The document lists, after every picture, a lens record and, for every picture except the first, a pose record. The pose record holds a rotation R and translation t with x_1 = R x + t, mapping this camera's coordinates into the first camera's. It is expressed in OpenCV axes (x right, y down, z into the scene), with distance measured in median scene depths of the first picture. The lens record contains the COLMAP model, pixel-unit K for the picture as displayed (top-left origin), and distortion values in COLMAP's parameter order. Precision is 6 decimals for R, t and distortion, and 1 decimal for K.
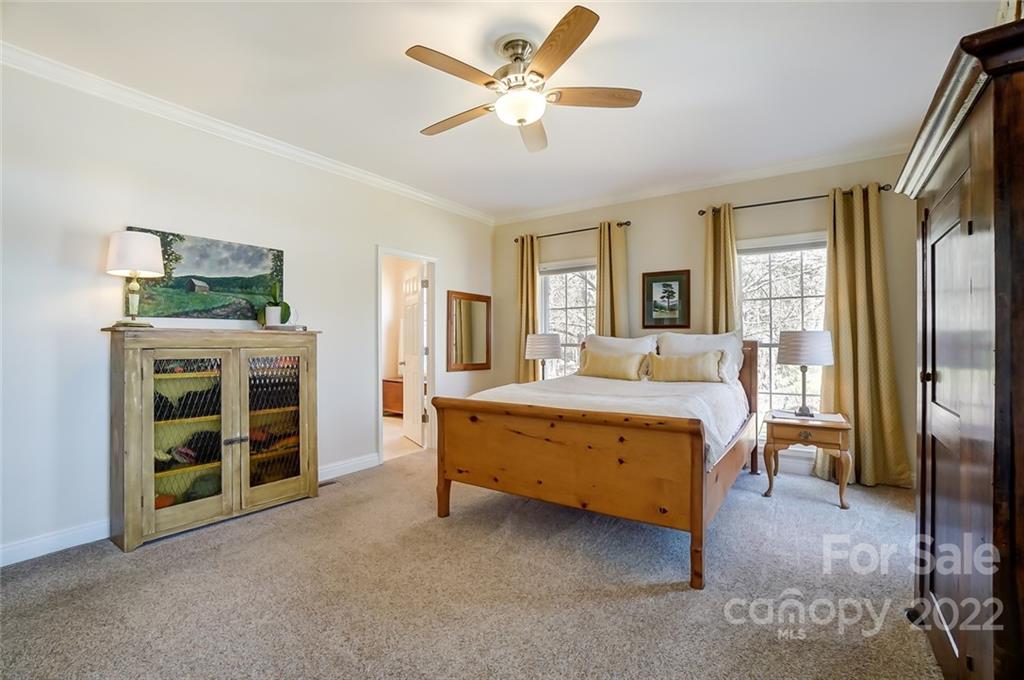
lens RADIAL K [[452.4, 0, 506.2], [0, 452.4, 335.2], [0, 0, 1]] dist [-0.037122, 0.001350]
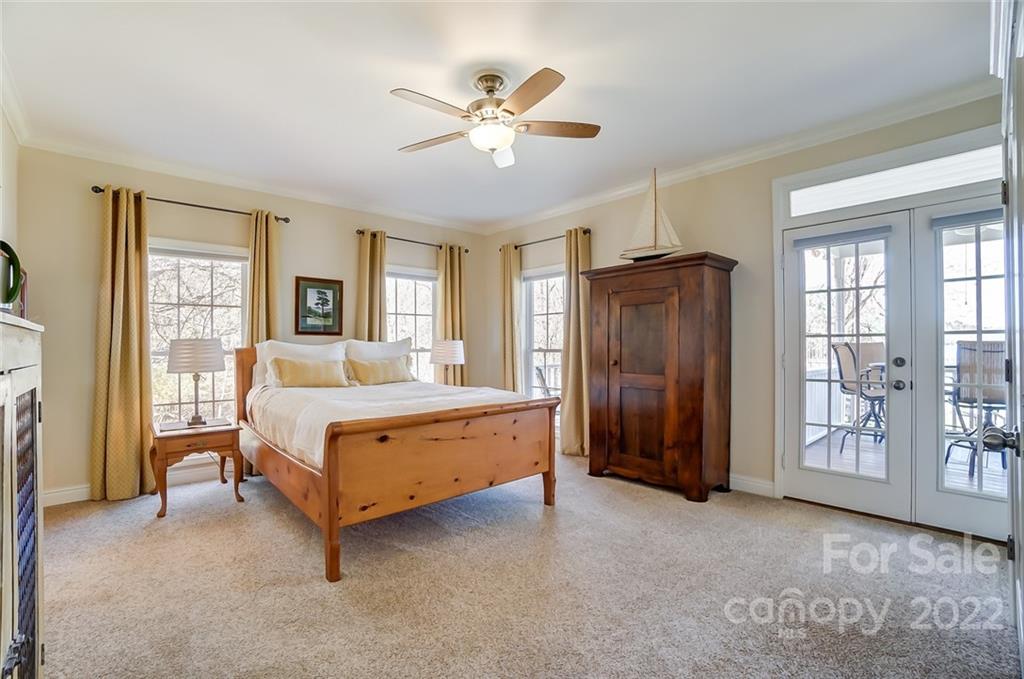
lens RADIAL K [[452.4, 0, 506.8], [0, 452.4, 343.2], [0, 0, 1]] dist [-0.037122, 0.001350]
pose [[0.244262, 0.006345, 0.969688, -0.517720], [-0.006021, 0.999969, -0.005026, 0.005257], [-0.969691, -0.004611, 0.244293, 0.350968]]
